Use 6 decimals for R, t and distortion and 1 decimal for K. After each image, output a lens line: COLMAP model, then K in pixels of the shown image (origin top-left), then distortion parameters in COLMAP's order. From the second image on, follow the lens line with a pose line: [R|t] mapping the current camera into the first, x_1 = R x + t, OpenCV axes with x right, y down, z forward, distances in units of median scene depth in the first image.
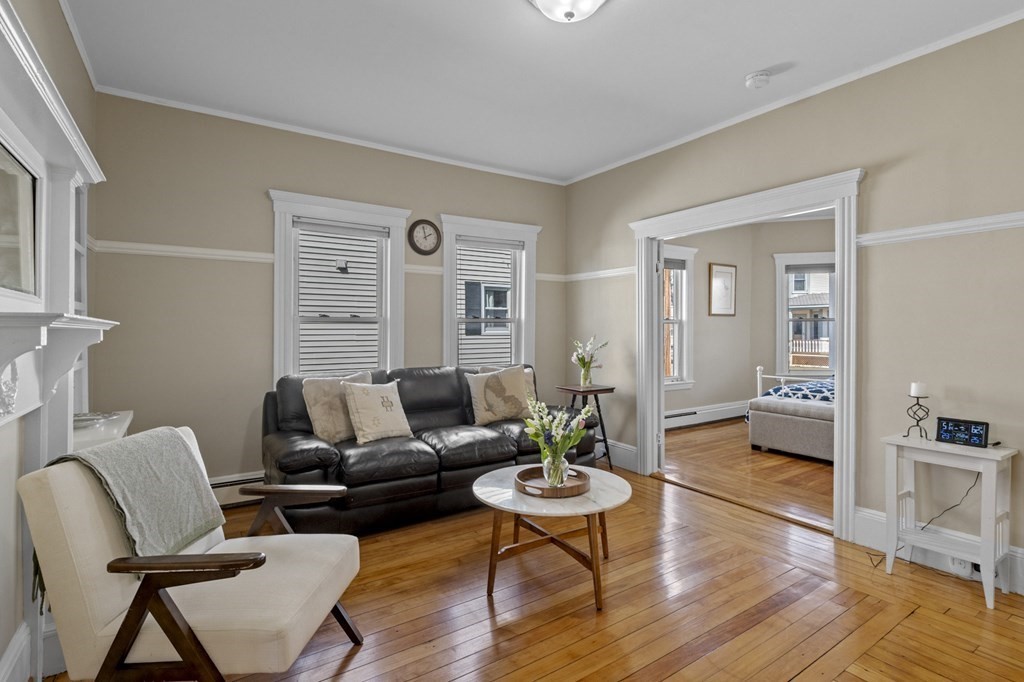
lens RADIAL K [[490.1, 0, 512.3], [0, 490.1, 329.6], [0, 0, 1]] dist [-0.060916, -0.000015]
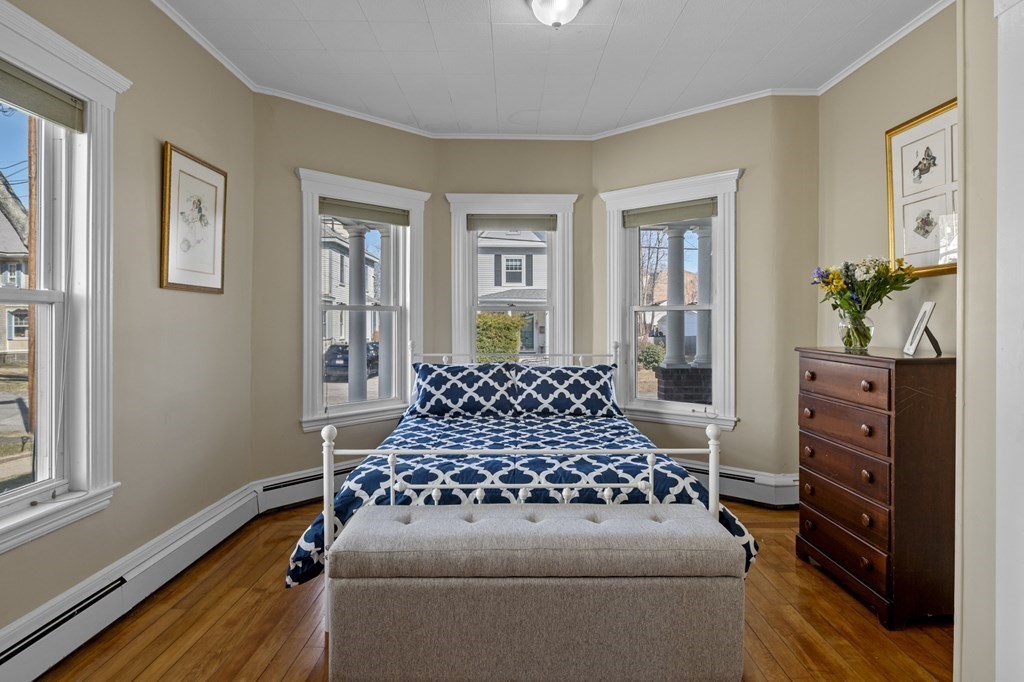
lens RADIAL K [[591.0, 0, 514.1], [0, 591.0, 327.0], [0, 0, 1]] dist [0.005912, -0.001031]
pose [[0.550194, -0.001021, 0.835036, 0.189324], [-0.002709, 0.999992, 0.003007, -0.001303], [-0.835033, -0.003916, 0.550187, 0.559070]]
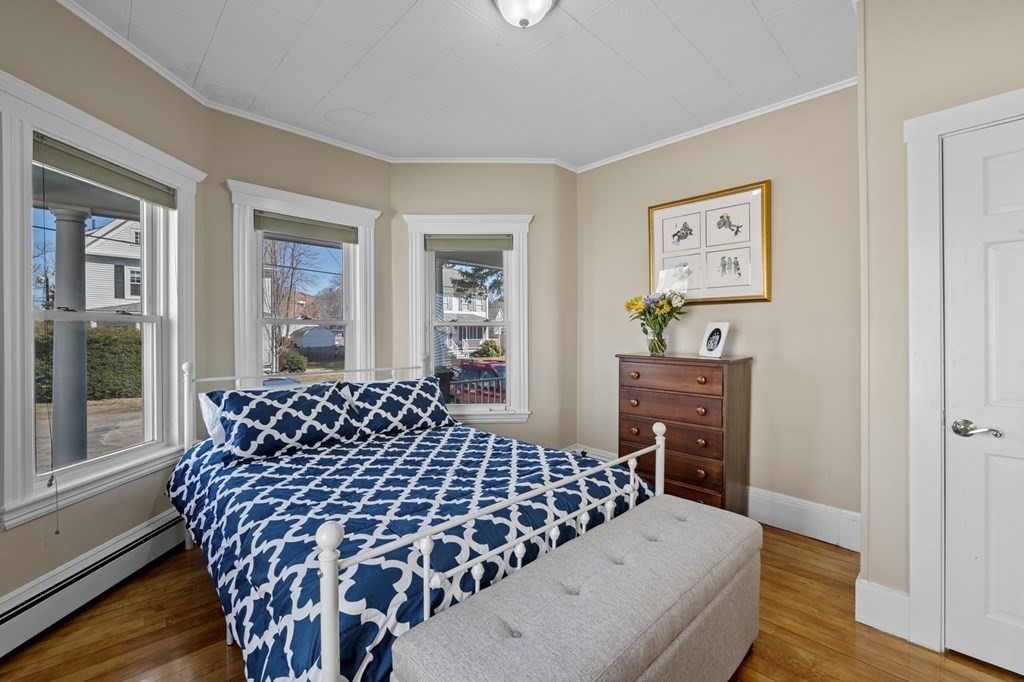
lens RADIAL K [[432.2, 0, 512.1], [0, 432.2, 338.2], [0, 0, 1]] dist [-0.004110, -0.000871]
pose [[-0.182983, -0.001044, 0.983116, 0.275150], [0.005152, 0.999985, 0.002021, -0.003442], [-0.983103, 0.005435, -0.182975, 0.831002]]
